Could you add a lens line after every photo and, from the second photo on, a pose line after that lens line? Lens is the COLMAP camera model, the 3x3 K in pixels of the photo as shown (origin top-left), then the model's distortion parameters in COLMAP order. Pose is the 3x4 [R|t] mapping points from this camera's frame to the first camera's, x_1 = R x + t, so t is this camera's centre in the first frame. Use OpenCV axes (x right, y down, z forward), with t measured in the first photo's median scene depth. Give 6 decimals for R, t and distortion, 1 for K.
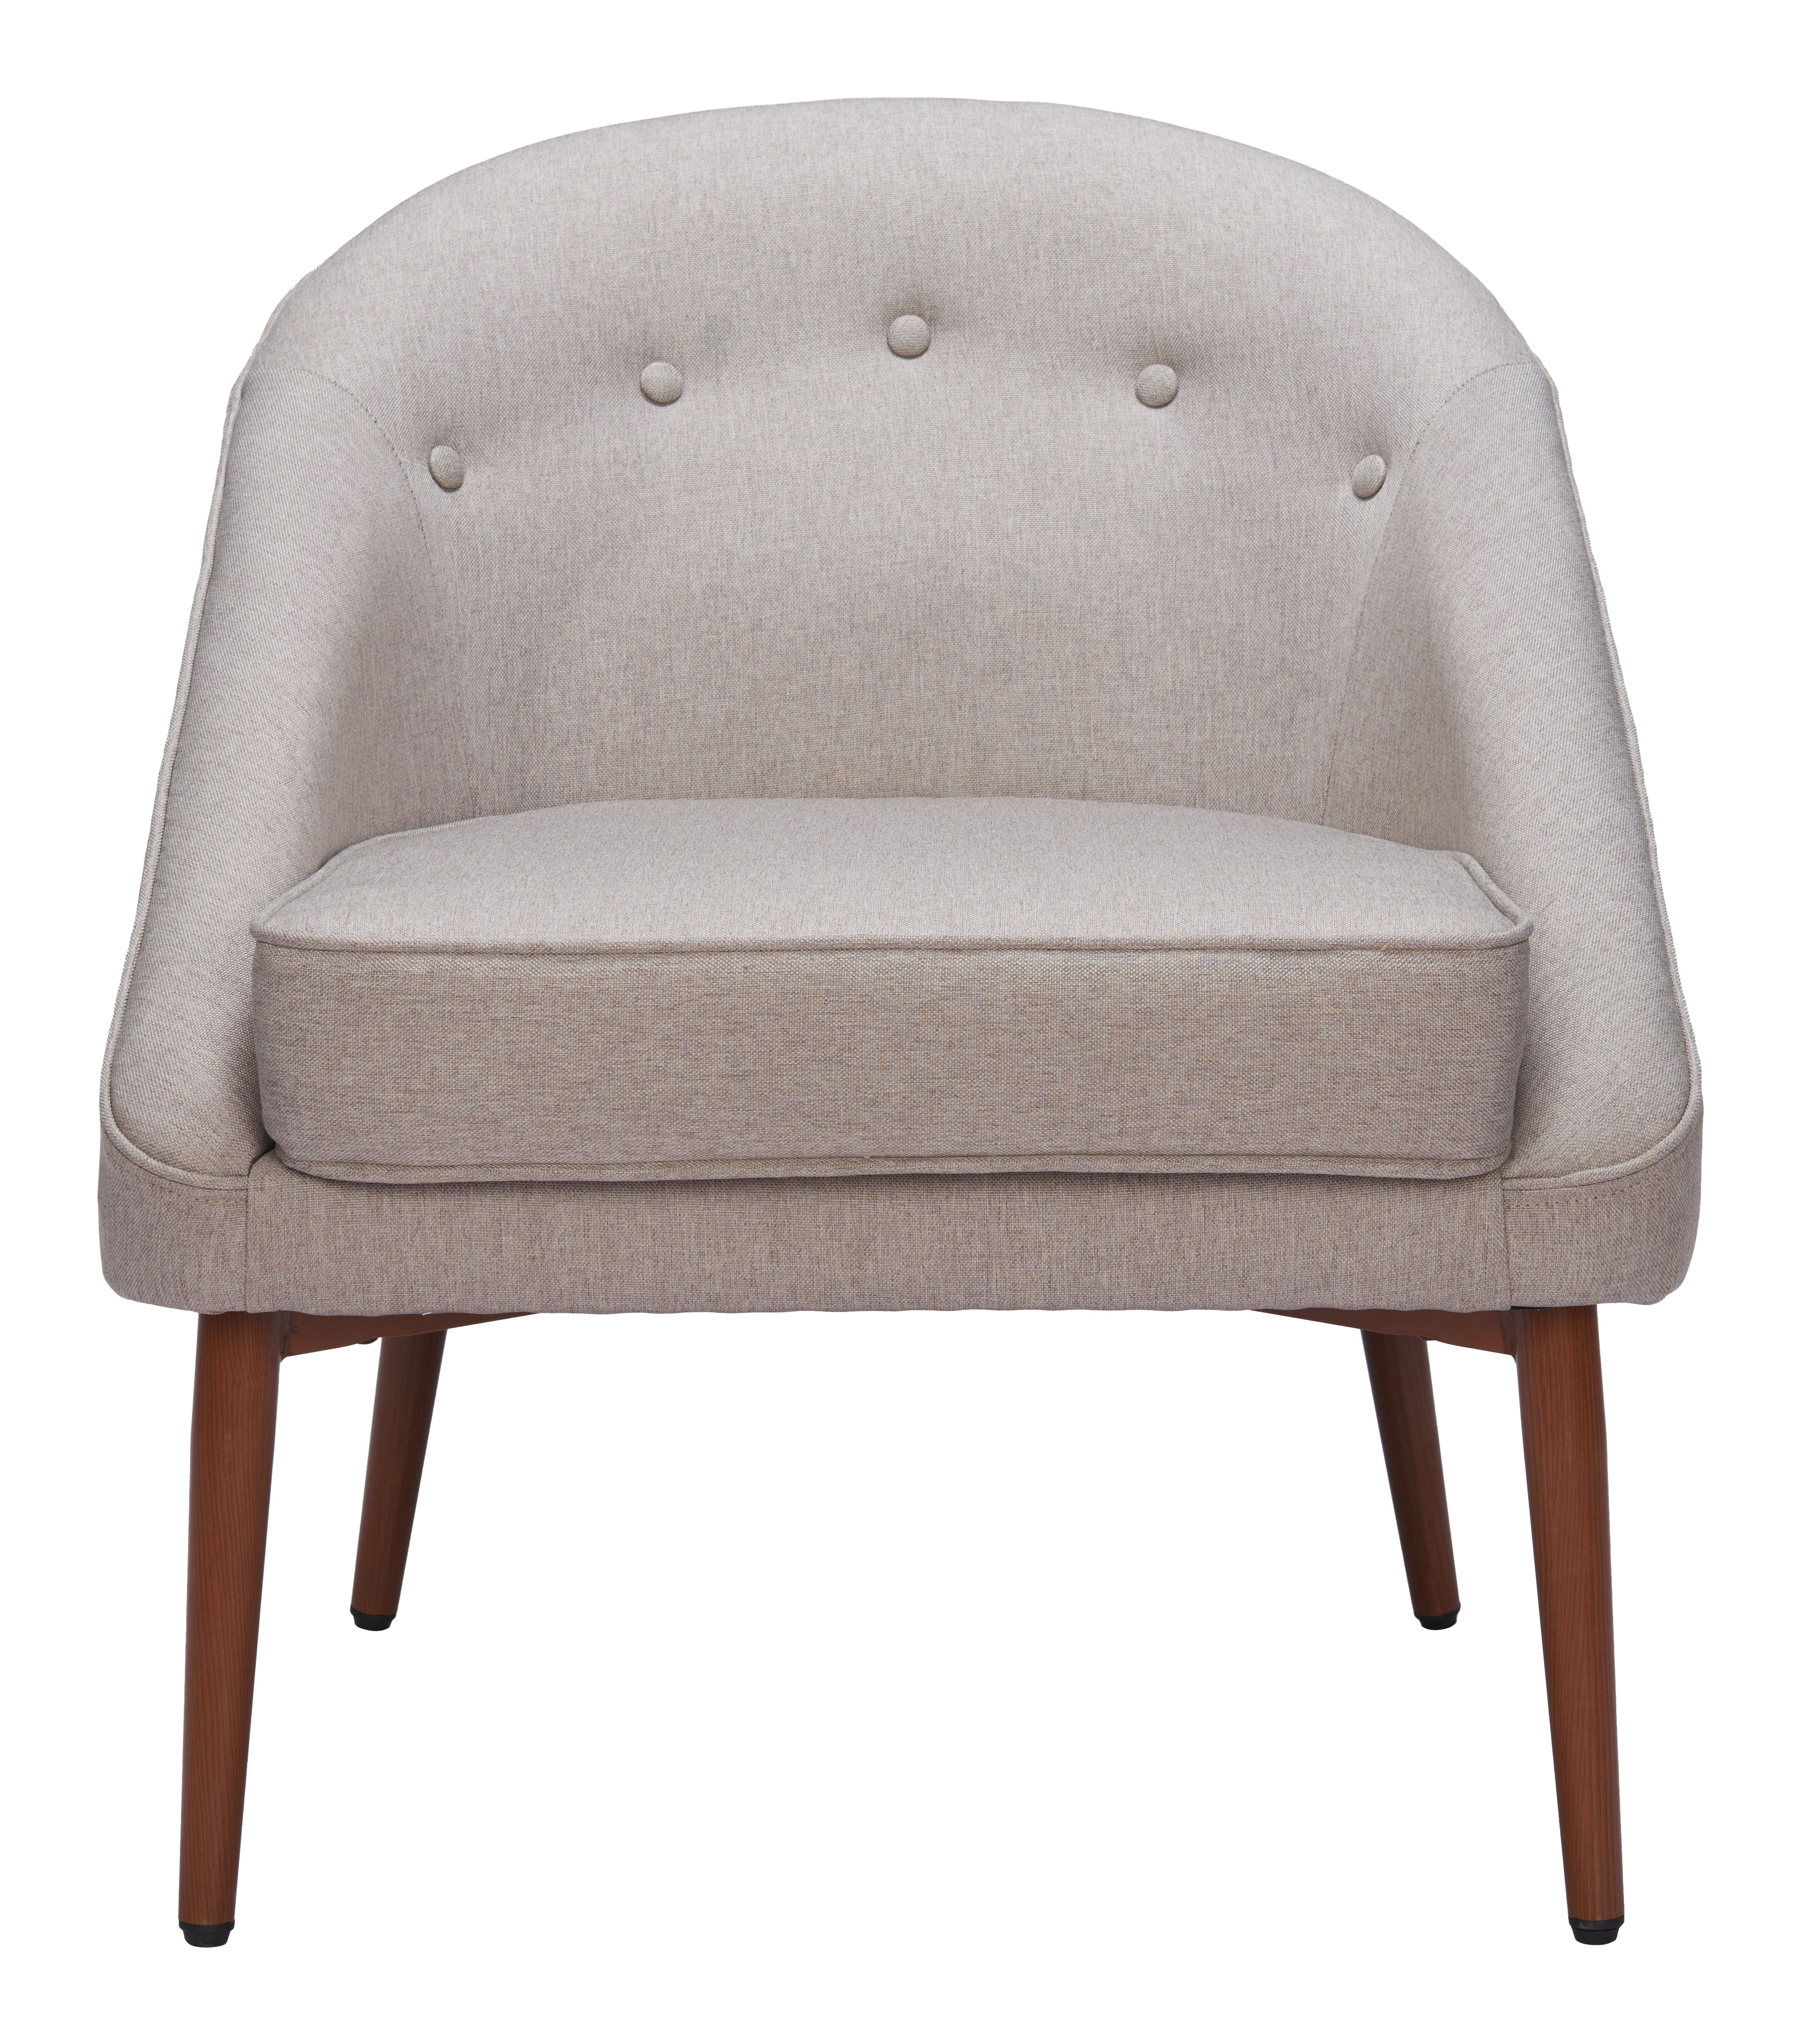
lens RADIAL K [[6768.6, 0, 912.9], [0, 6768.6, 1016.0], [0, 0, 1]] dist [0.018433, 0.000000]
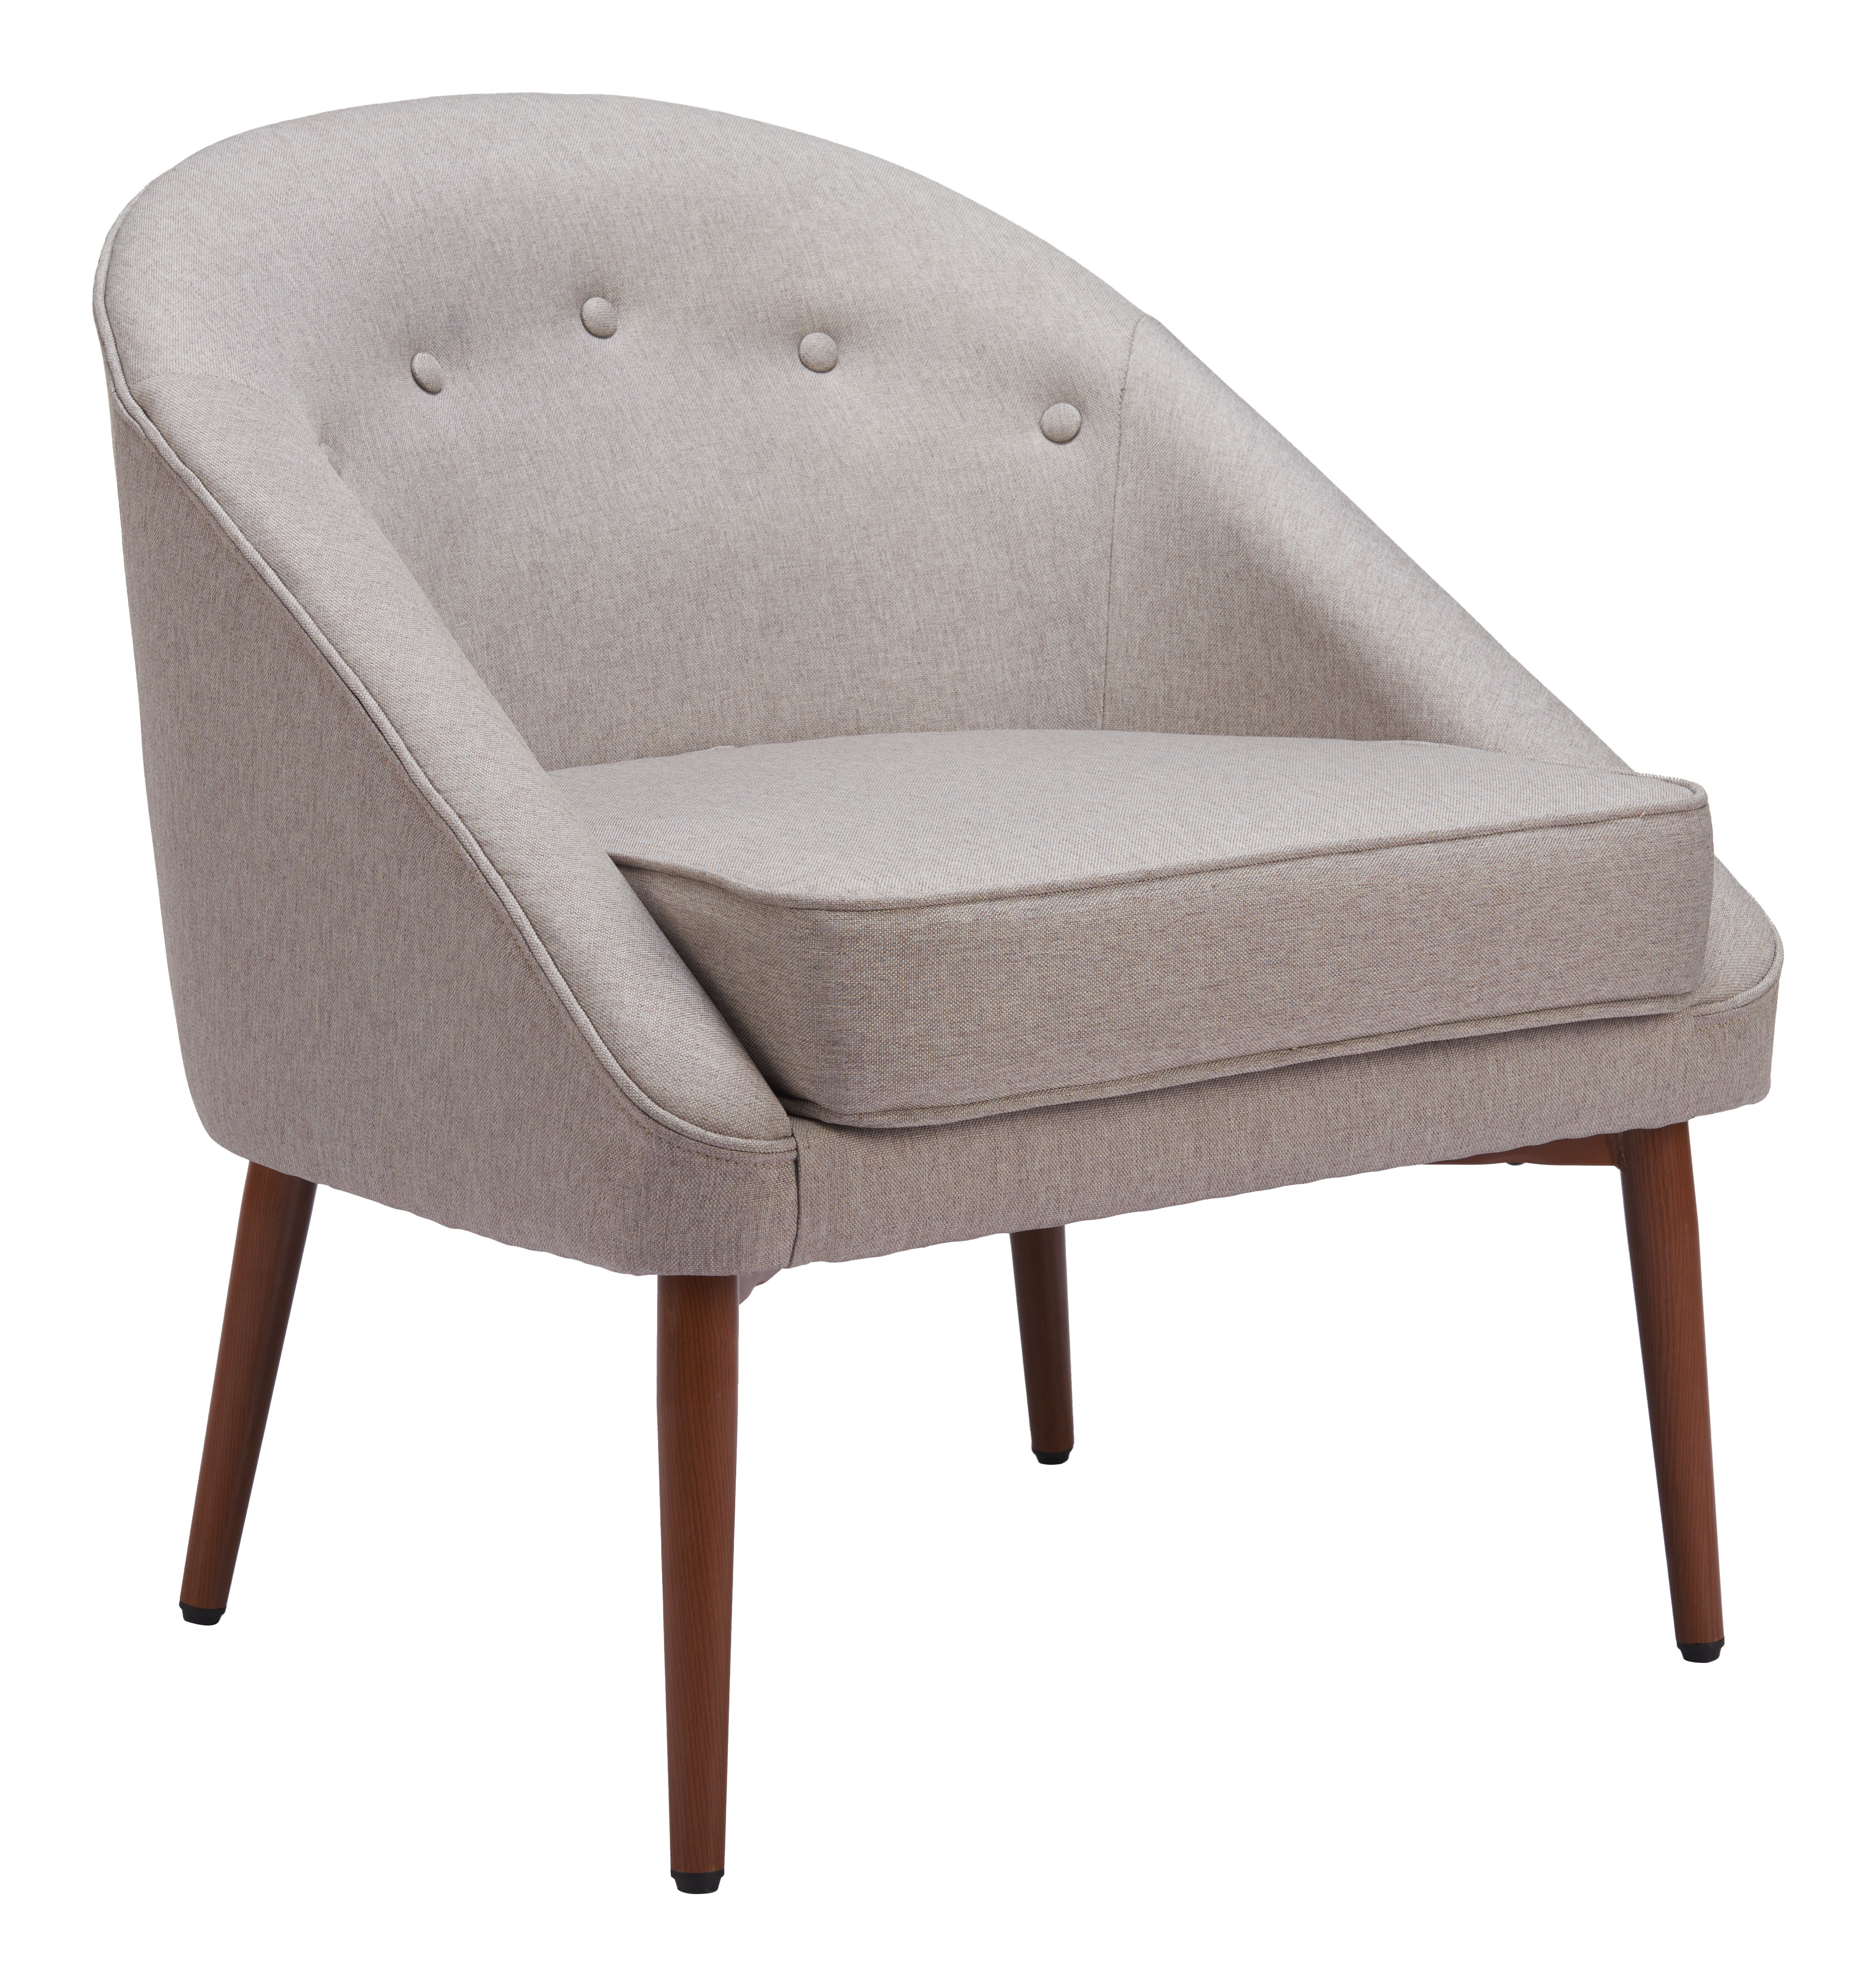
lens RADIAL K [[6303.3, 0, 940.3], [0, 6303.3, 993.5], [0, 0, 1]] dist [0.145961, 0.000000]
pose [[0.810375, -0.107548, 0.575957, -0.629748], [0.104507, 0.993778, 0.038525, -0.032783], [-0.576516, 0.028972, 0.816572, 0.195488]]
